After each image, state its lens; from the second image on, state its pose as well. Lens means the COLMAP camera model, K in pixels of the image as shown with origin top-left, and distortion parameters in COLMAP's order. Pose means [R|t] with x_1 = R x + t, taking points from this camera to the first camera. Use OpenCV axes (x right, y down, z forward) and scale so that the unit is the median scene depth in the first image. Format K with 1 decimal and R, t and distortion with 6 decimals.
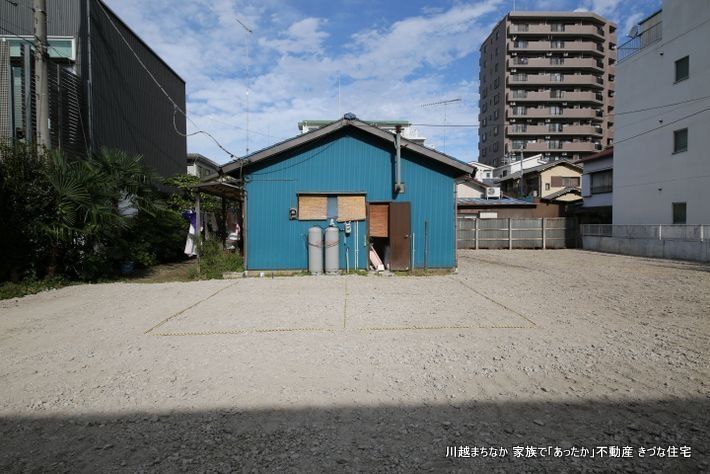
lens RADIAL K [[438.9, 0, 358.6], [0, 438.9, 232.3], [0, 0, 1]] dist [0.047106, -0.006730]
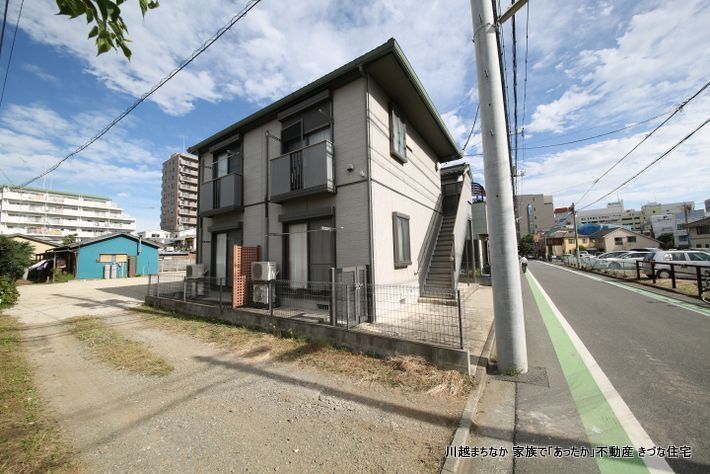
lens RADIAL K [[251.6, 0, 353.2], [0, 251.6, 238.3], [0, 0, 1]] dist [-0.009067, -0.003939]
pose [[0.596930, 0.046198, 0.800962, -0.208013], [0.035428, 0.995849, -0.083842, 0.006463], [-0.801511, 0.078424, 0.592815, -0.657678]]
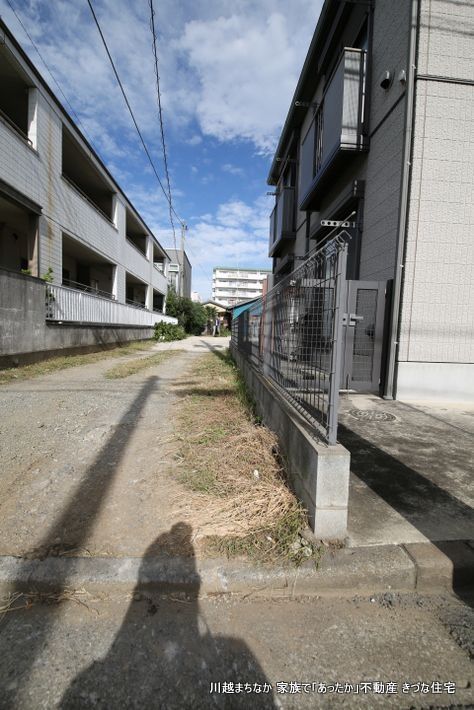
lens RADIAL K [[311.0, 0, 243.8], [0, 311.0, 362.6], [0, 0, 1]] dist [-0.021914, -0.004531]
pose [[0.998890, 0.041556, 0.022170, -0.089742], [-0.043265, 0.995597, 0.083161, 0.036981], [-0.018617, -0.084028, 0.996290, -0.665173]]
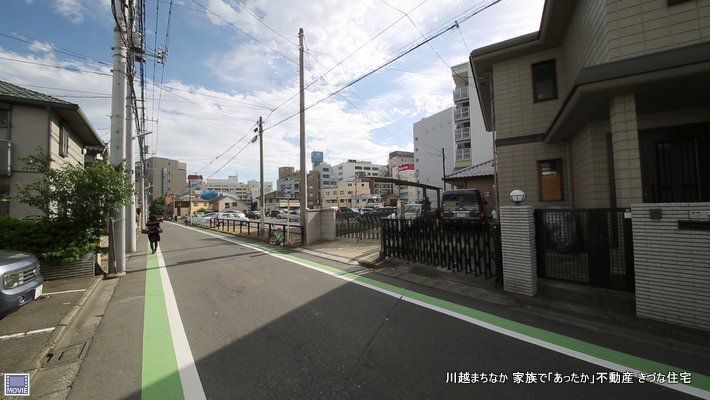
lens RADIAL K [[259.3, 0, 354.9], [0, 259.3, 197.5], [0, 0, 1]] dist [-0.002771, -0.000352]
pose [[-0.571438, 0.051285, 0.819041, -0.609713], [0.036236, 0.998649, -0.037250, 0.008635], [-0.819845, 0.008393, -0.572524, -0.699809]]
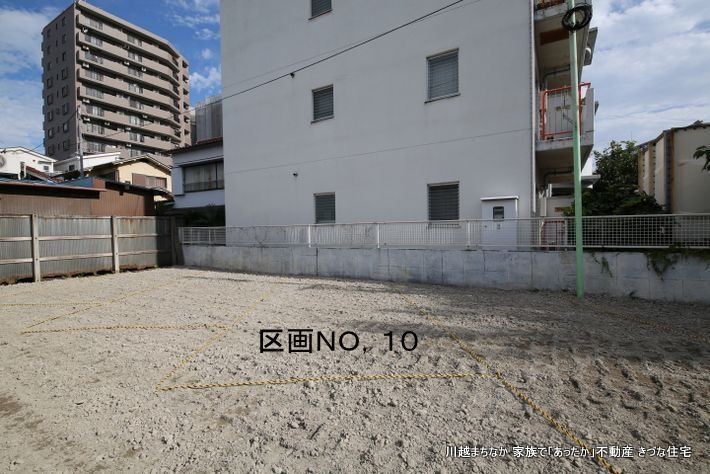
lens RADIAL K [[329.7, 0, 354.0], [0, 329.7, 240.0], [0, 0, 1]] dist [-0.013678, -0.004801]
pose [[0.545902, -0.034945, 0.837120, 0.215779], [0.029803, 0.999307, 0.022280, -0.002428], [-0.837319, 0.012786, 0.546565, 0.474721]]
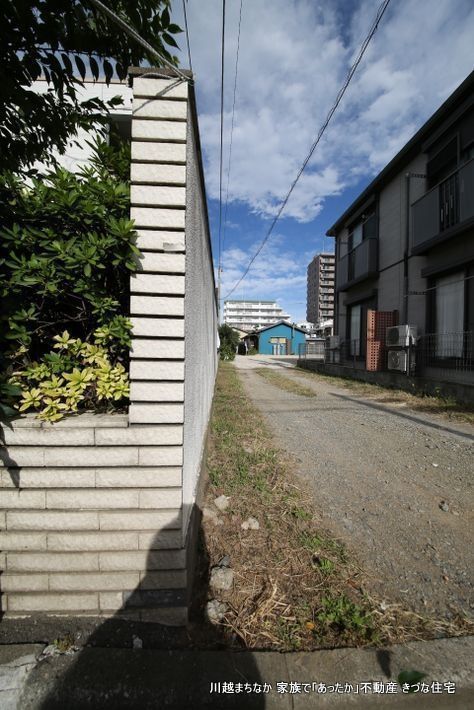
lens RADIAL K [[251.6, 0, 239.7], [0, 251.6, 354.3], [0, 0, 1]] dist [-0.009067, -0.003939]
pose [[0.999769, 0.015431, 0.014948, -0.207996], [-0.015451, 0.999880, 0.001202, 0.035962], [-0.014928, -0.001433, 0.999888, -0.659340]]
